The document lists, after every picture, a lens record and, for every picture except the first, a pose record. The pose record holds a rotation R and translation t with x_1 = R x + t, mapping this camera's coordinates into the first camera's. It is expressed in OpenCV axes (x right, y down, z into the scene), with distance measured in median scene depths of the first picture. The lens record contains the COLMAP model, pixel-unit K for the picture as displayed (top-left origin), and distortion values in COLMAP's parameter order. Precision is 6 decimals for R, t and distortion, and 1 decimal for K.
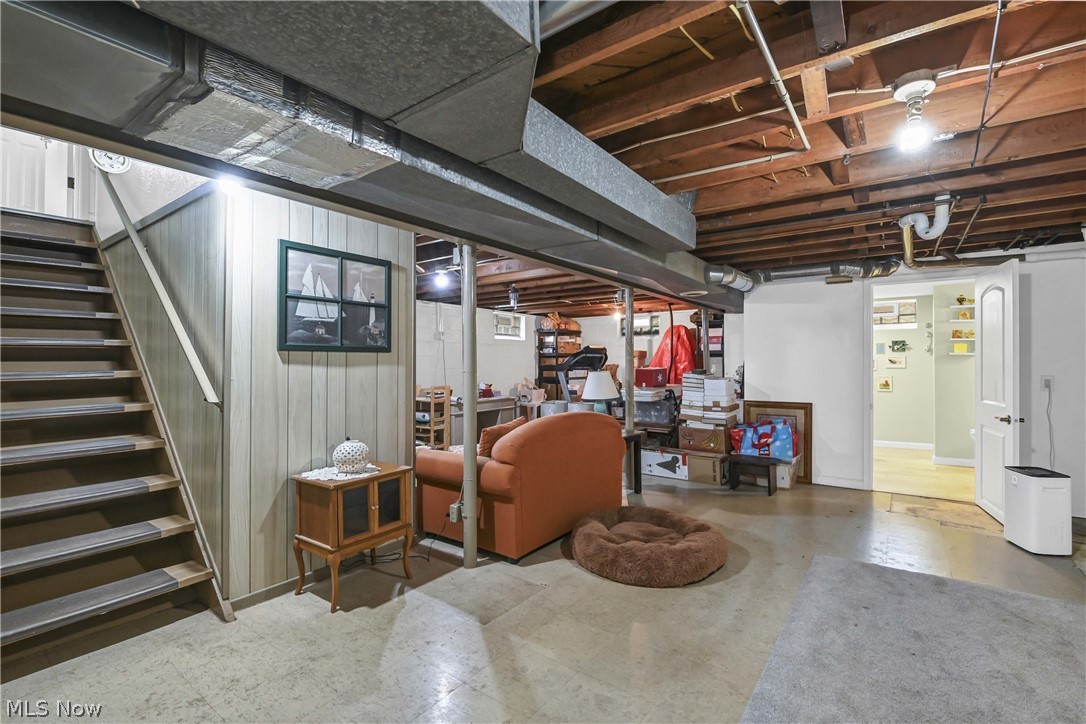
lens RADIAL K [[496.1, 0, 542.2], [0, 496.1, 359.3], [0, 0, 1]] dist [-0.005031, -0.006289]
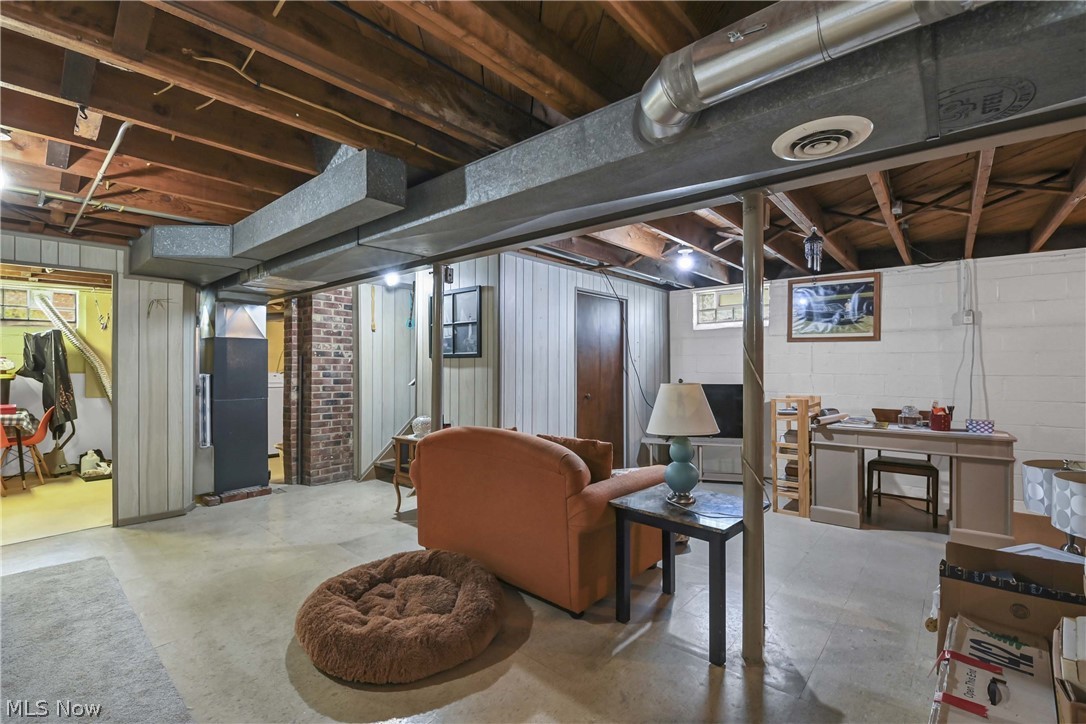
lens RADIAL K [[496.1, 0, 542.6], [0, 496.1, 363.7], [0, 0, 1]] dist [-0.005031, -0.006289]
pose [[-0.101593, 0.004512, -0.994816, 0.976977], [0.005885, 0.999975, 0.003935, -0.002626], [0.994809, -0.005455, -0.101617, 1.337511]]
